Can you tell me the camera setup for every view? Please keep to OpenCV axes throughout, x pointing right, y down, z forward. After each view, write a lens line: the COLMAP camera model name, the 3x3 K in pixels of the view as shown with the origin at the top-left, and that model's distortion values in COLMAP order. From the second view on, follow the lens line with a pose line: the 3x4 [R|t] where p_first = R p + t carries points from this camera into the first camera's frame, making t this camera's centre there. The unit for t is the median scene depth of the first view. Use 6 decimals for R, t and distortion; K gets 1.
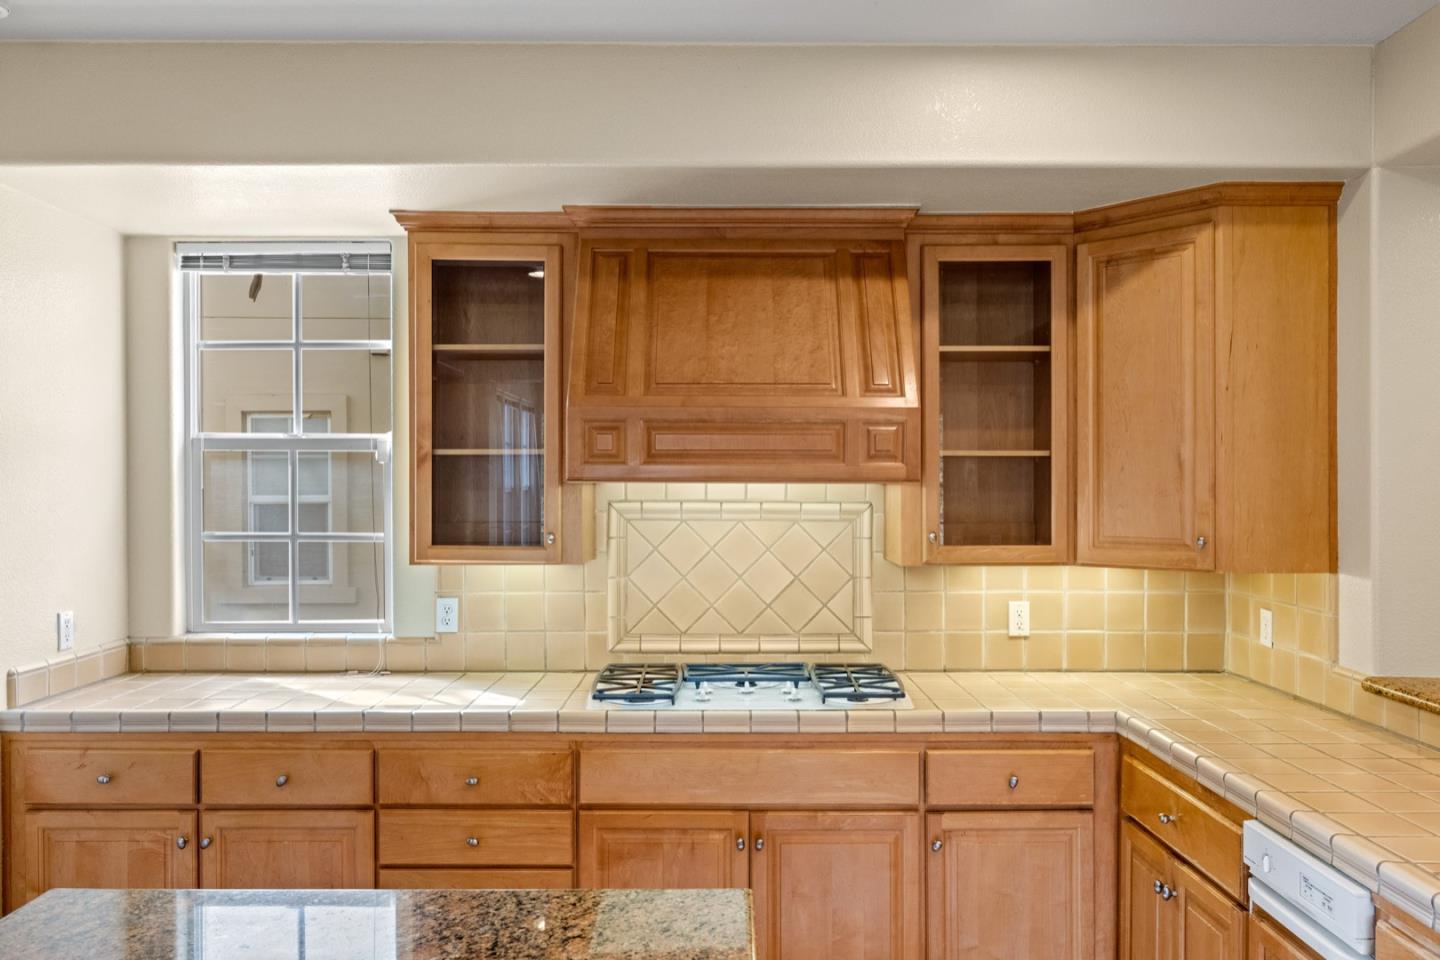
lens RADIAL K [[1038.9, 0, 724.2], [0, 1038.9, 498.4], [0, 0, 1]] dist [-0.003406, 0.003971]
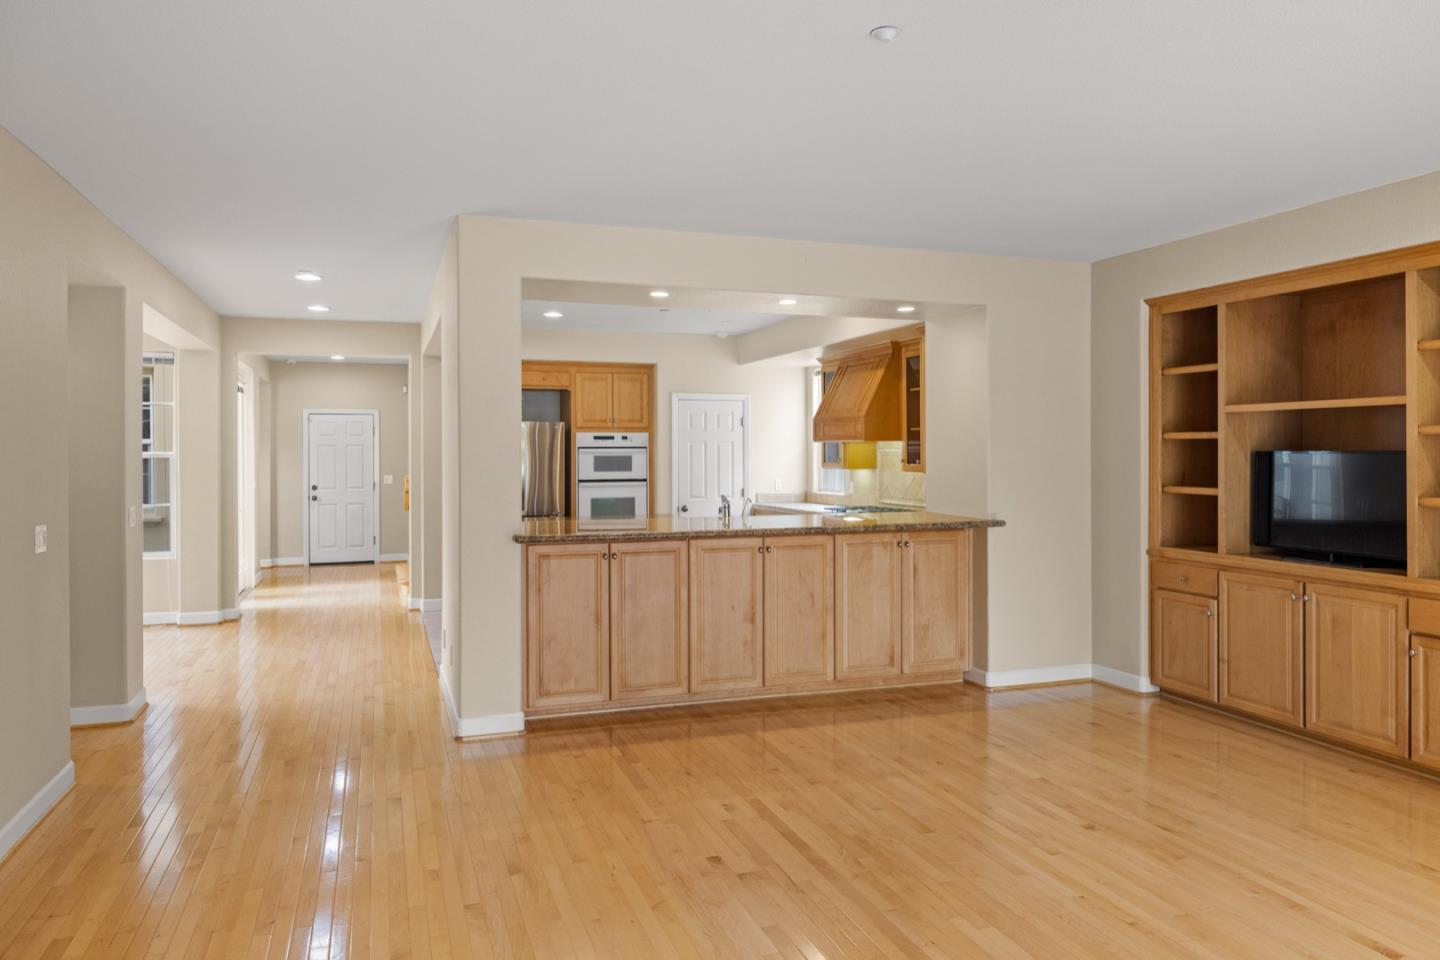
lens RADIAL K [[964.8, 0, 709.1], [0, 964.8, 450.7], [0, 0, 1]] dist [-0.010178, 0.009403]
pose [[0.319096, -0.003143, -0.947717, 2.542675], [-0.008112, 0.999949, -0.006048, 0.032298], [0.947688, 0.009617, 0.319054, -0.290141]]
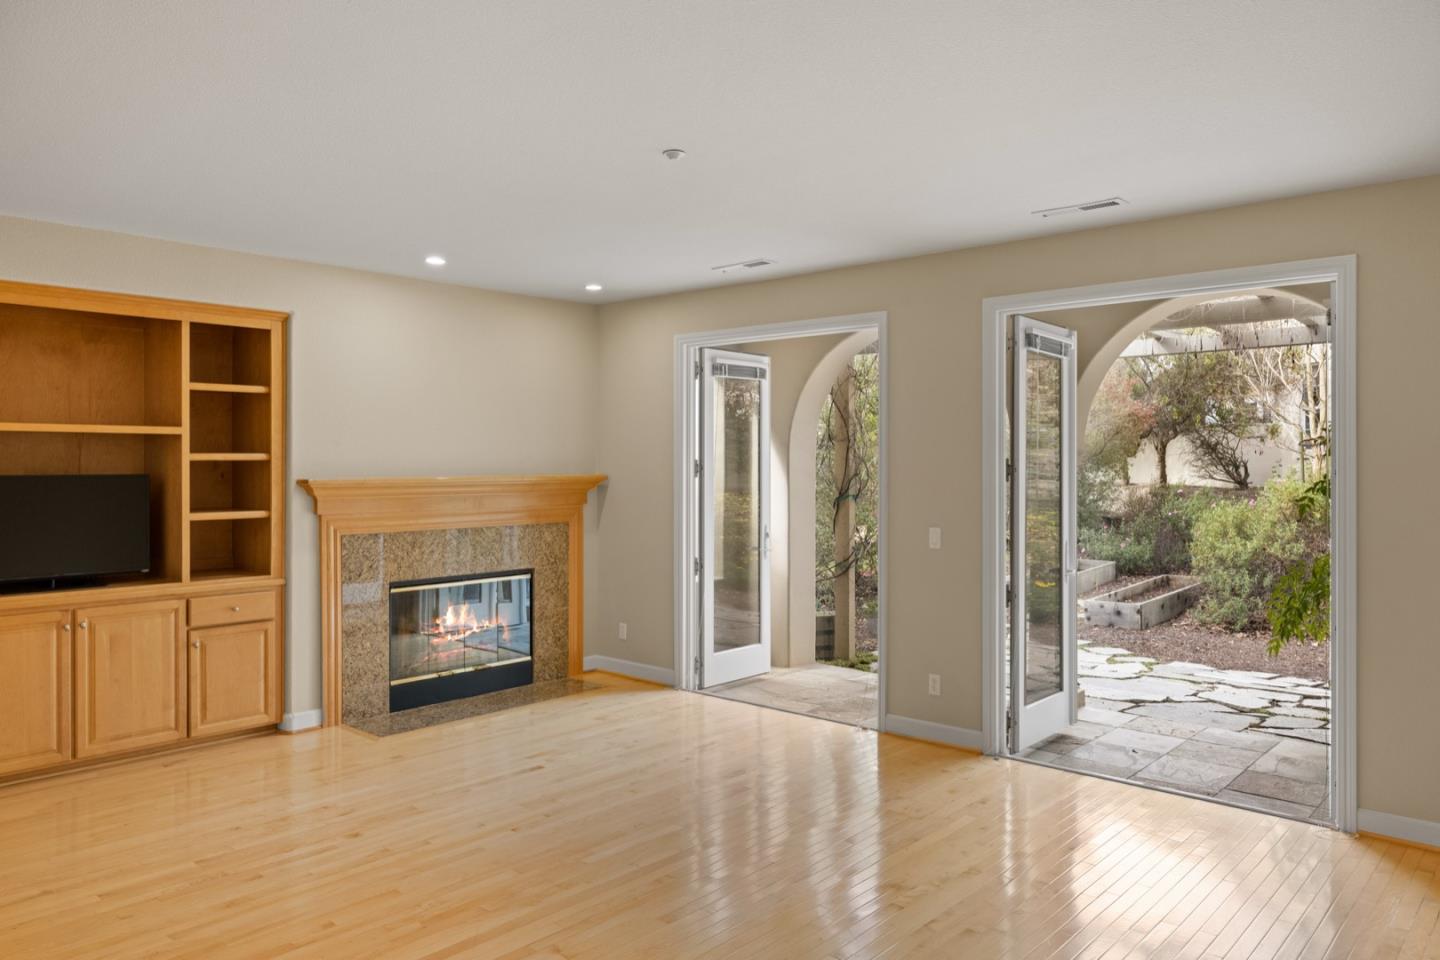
lens RADIAL K [[1002.0, 0, 716.9], [0, 1002.0, 464.1], [0, 0, 1]] dist [-0.002092, 0.003066]
pose [[0.670136, -0.001305, 0.742237, 0.805703], [0.009241, 0.999936, -0.006585, 0.016633], [-0.742181, 0.011272, 0.670105, -0.714183]]
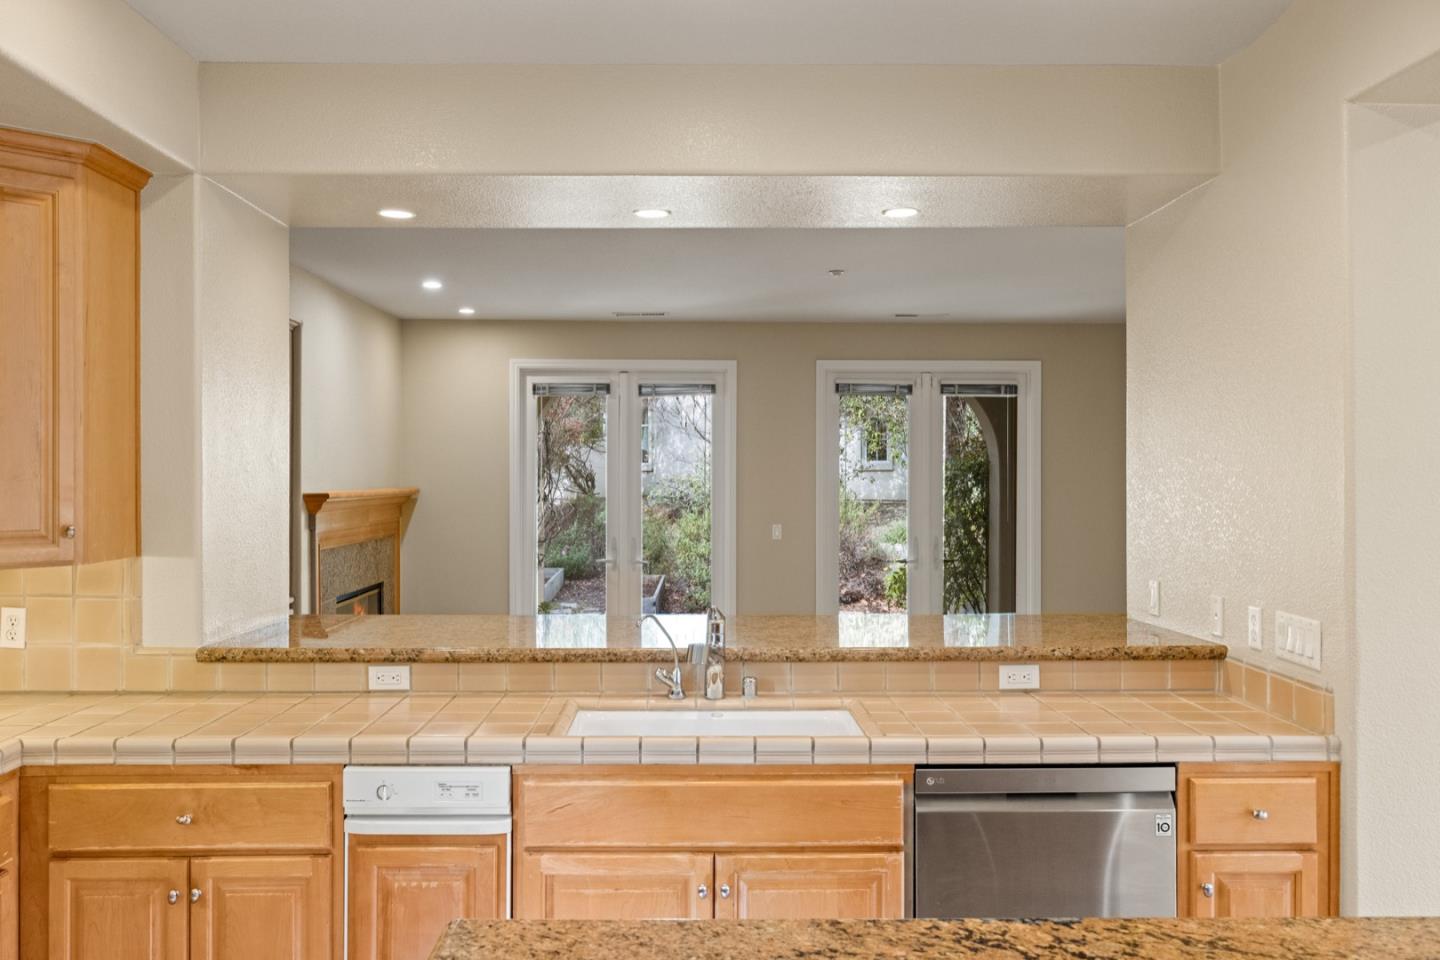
lens RADIAL K [[1205.8, 0, 715.0], [0, 1205.8, 481.7], [0, 0, 1]] dist [0.003311, 0.001146]
pose [[-0.017138, -0.006042, 0.999835, -0.573697], [0.011616, 0.999913, 0.006242, -0.001682], [-0.999786, 0.011721, -0.017067, 0.441503]]
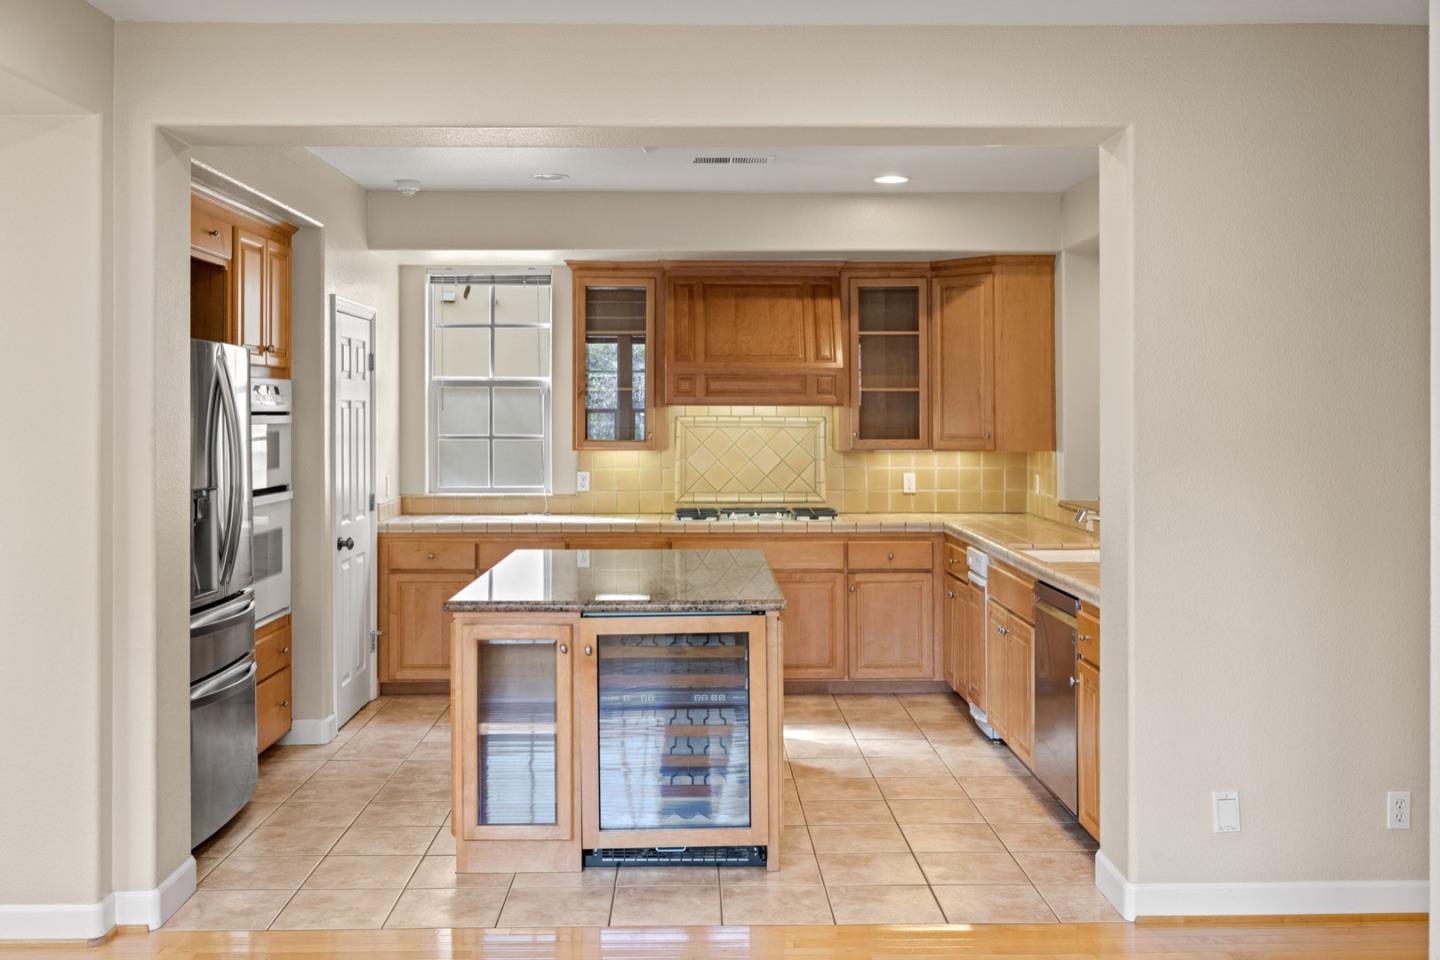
lens RADIAL K [[1403.8, 0, 710.3], [0, 1403.8, 423.8], [0, 0, 1]] dist [0.000613, 0.000000]
pose [[0.999963, -0.001043, 0.008485, -0.084417], [0.001075, 0.999993, -0.003680, 0.027654], [-0.008482, 0.003689, 0.999957, -1.592774]]
